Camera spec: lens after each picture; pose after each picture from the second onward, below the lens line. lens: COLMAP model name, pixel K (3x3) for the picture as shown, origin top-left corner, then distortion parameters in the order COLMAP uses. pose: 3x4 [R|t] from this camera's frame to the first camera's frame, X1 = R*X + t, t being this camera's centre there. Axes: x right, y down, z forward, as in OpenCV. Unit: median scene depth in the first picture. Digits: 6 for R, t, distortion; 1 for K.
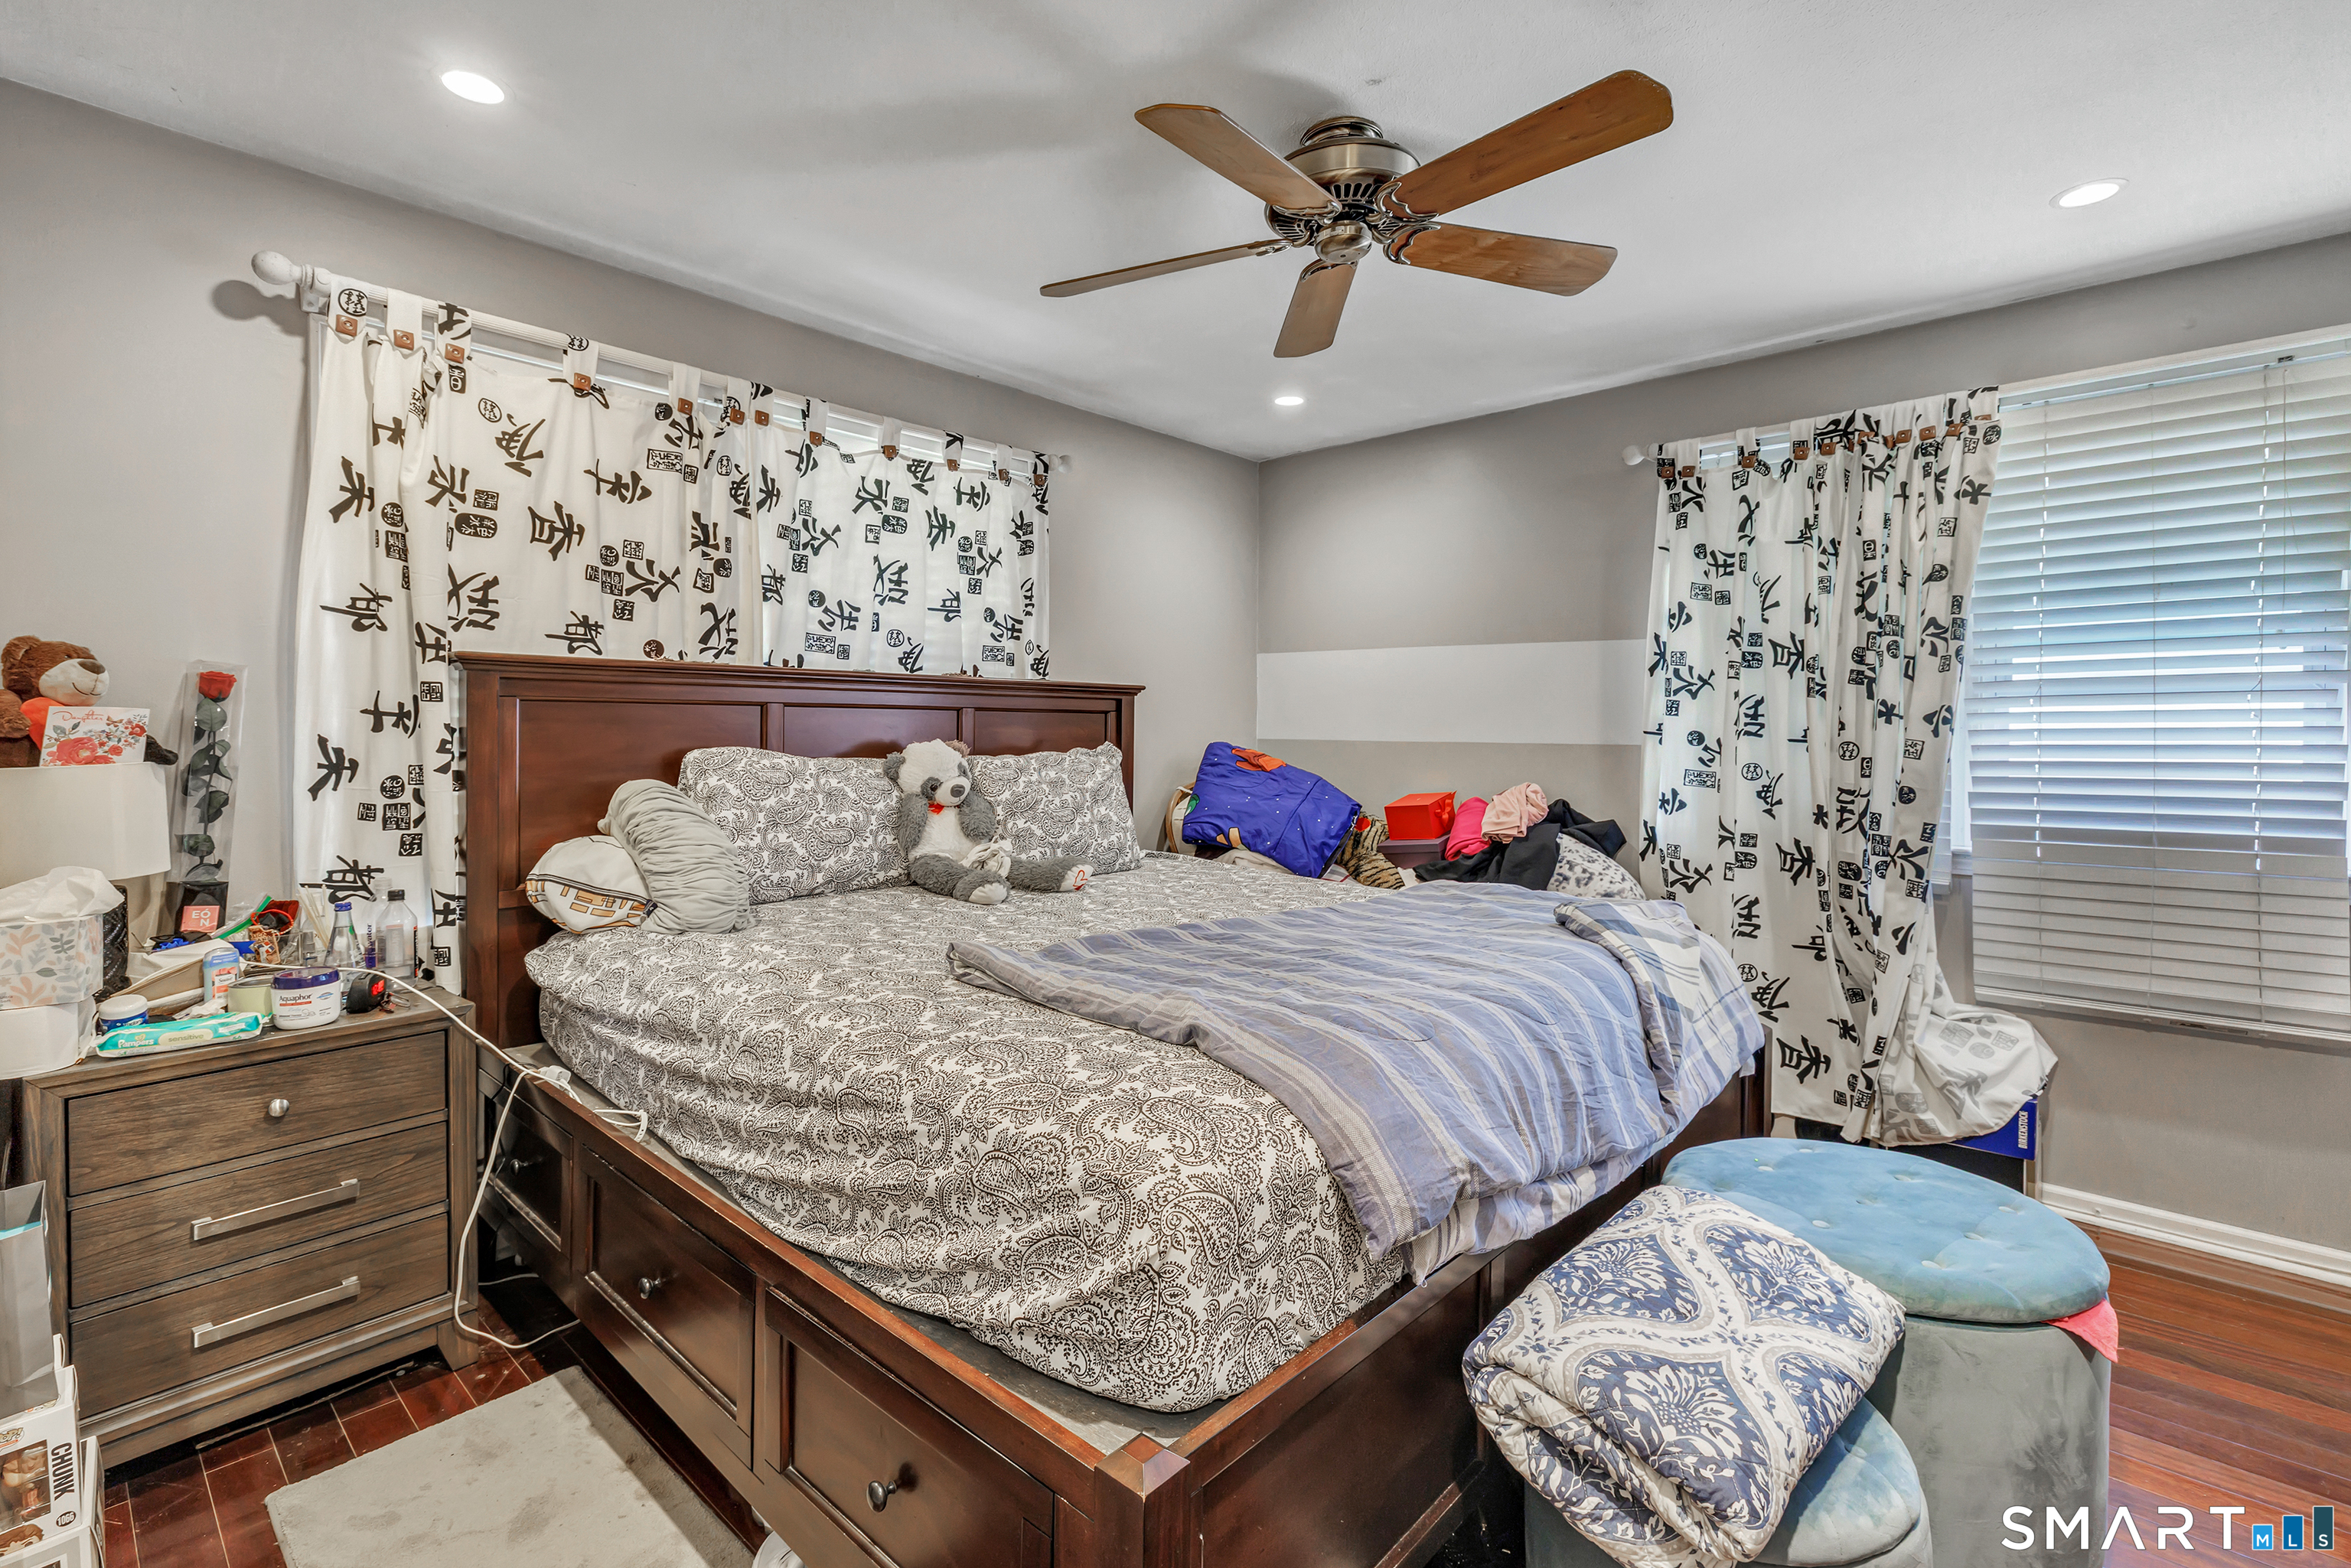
lens RADIAL K [[1054.2, 0, 1156.1], [0, 1054.2, 736.5], [0, 0, 1]] dist [-0.000328, 0.000192]
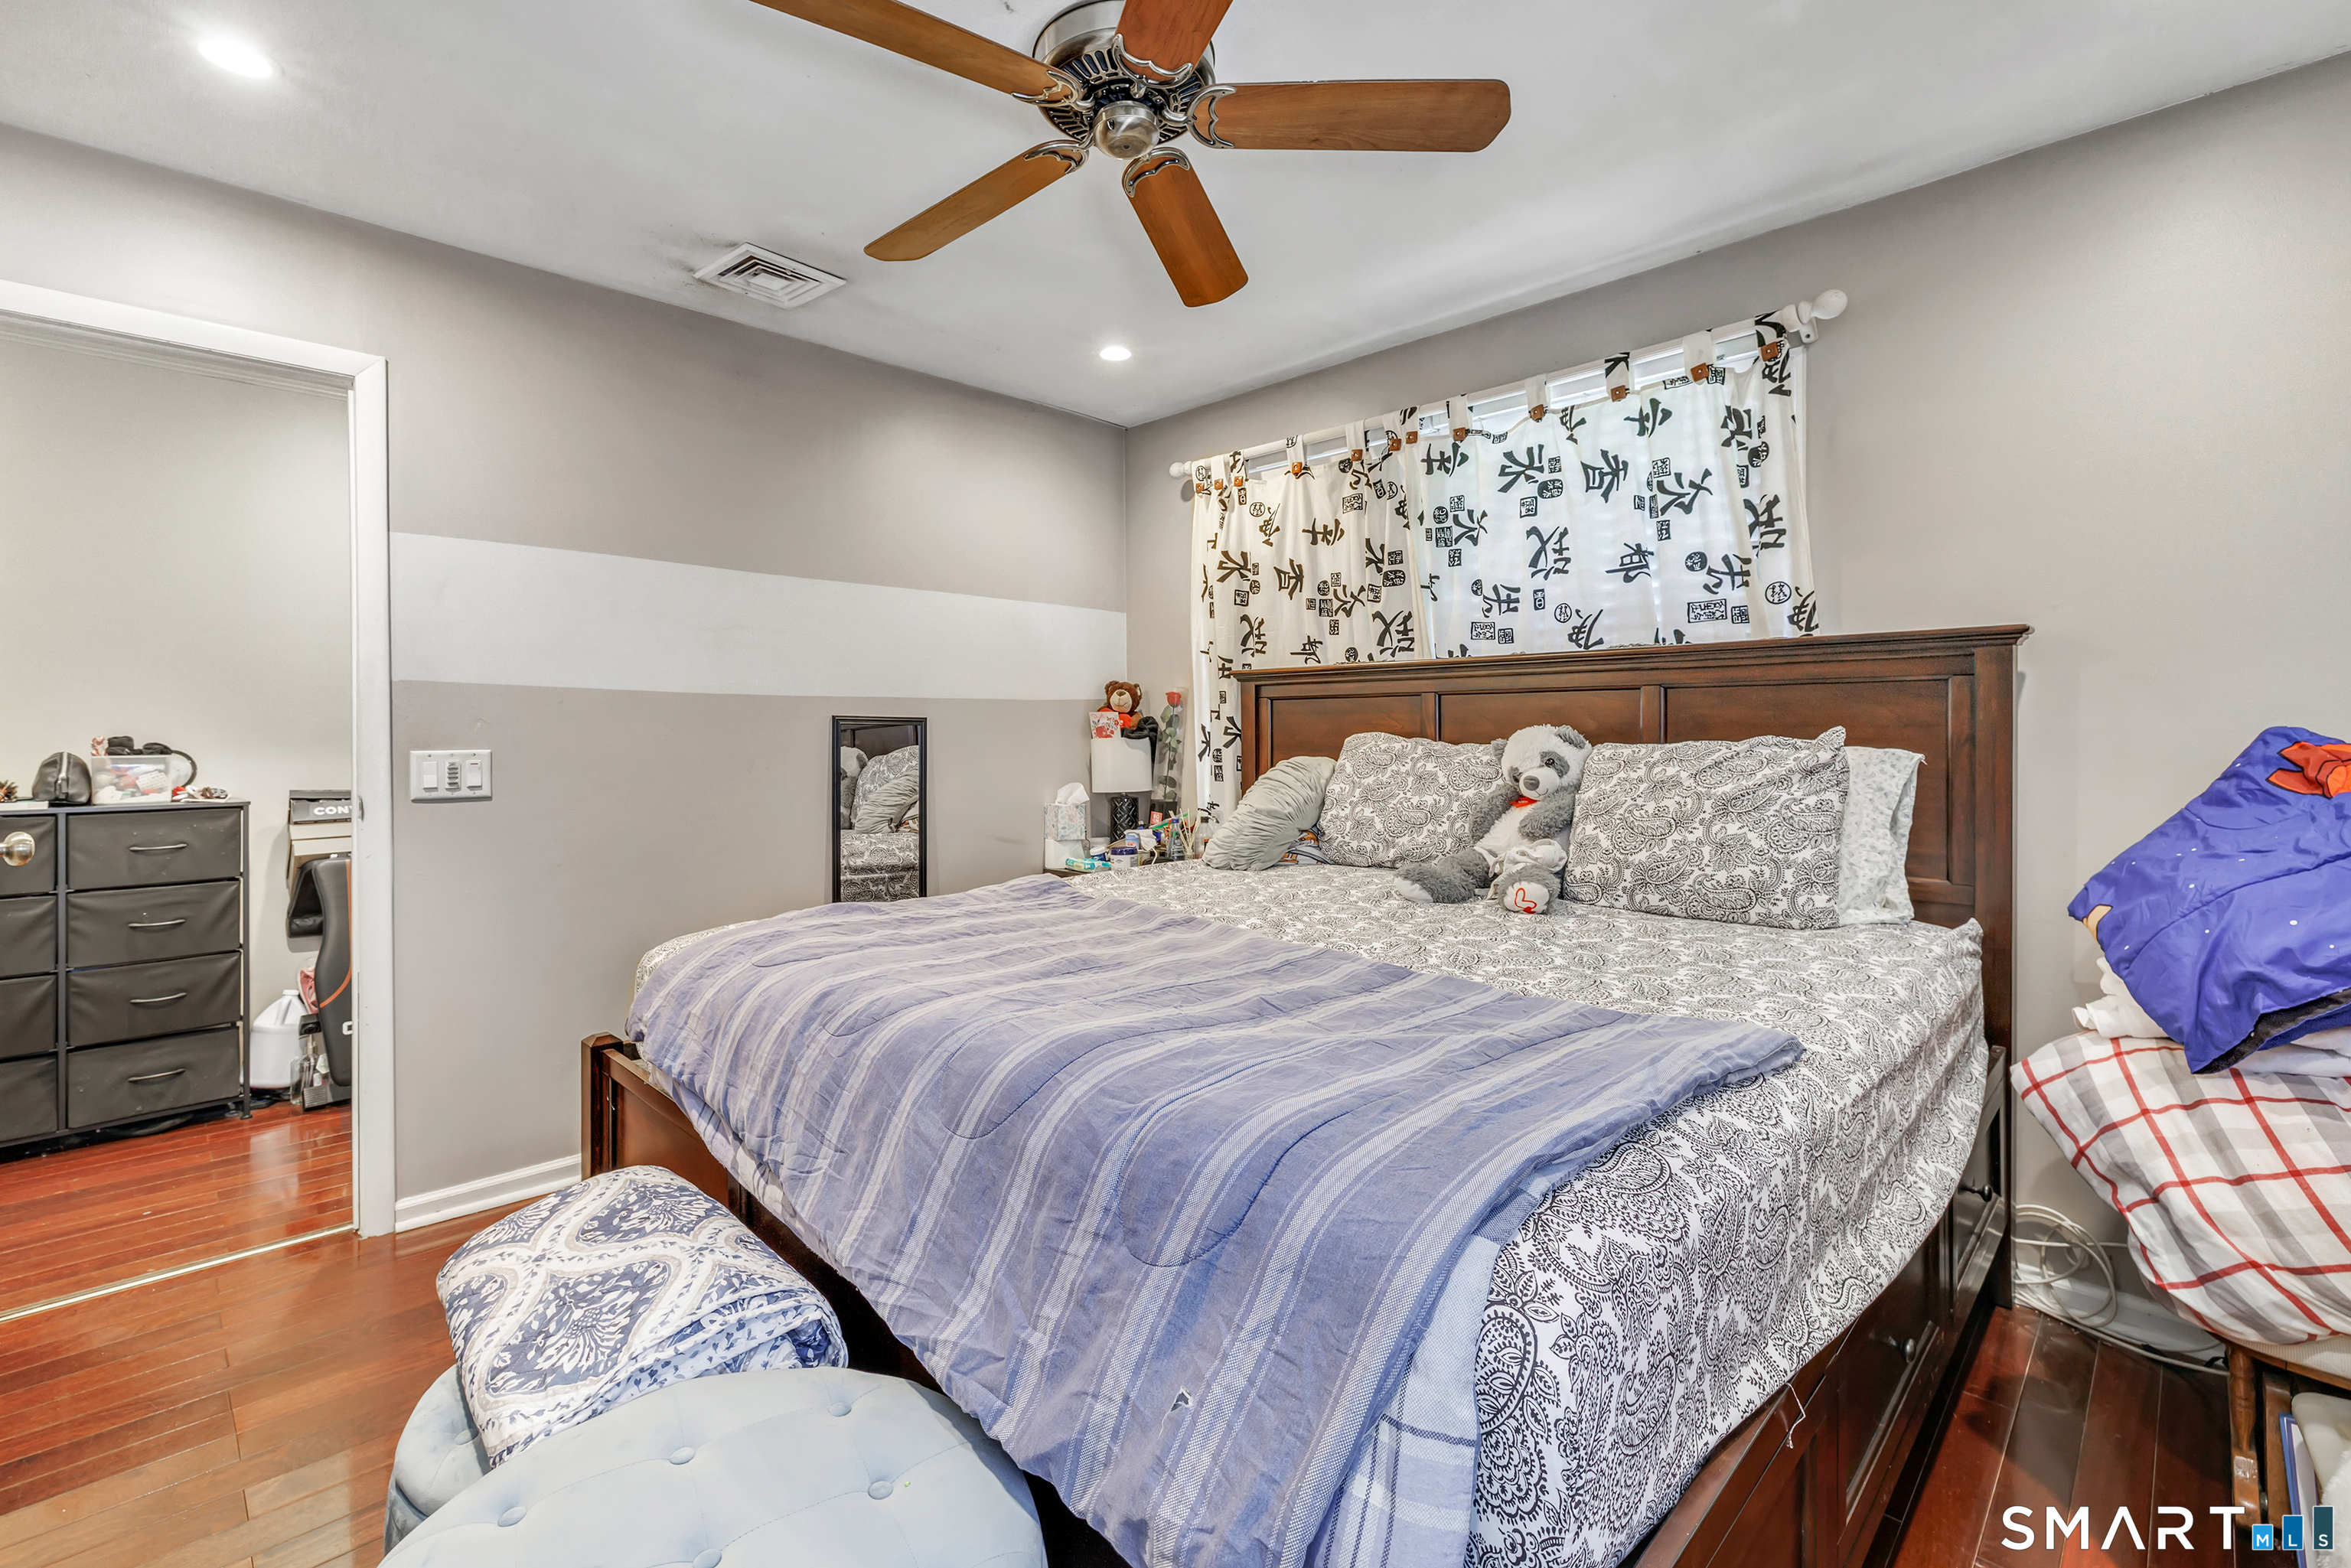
lens RADIAL K [[1054.2, 0, 1169.6], [0, 1054.2, 738.1], [0, 0, 1]] dist [-0.000328, 0.000192]
pose [[-0.034147, 0.007236, -0.999391, 0.722612], [0.005187, 0.999962, 0.007063, 0.006329], [0.999403, -0.004943, -0.034183, 0.752432]]
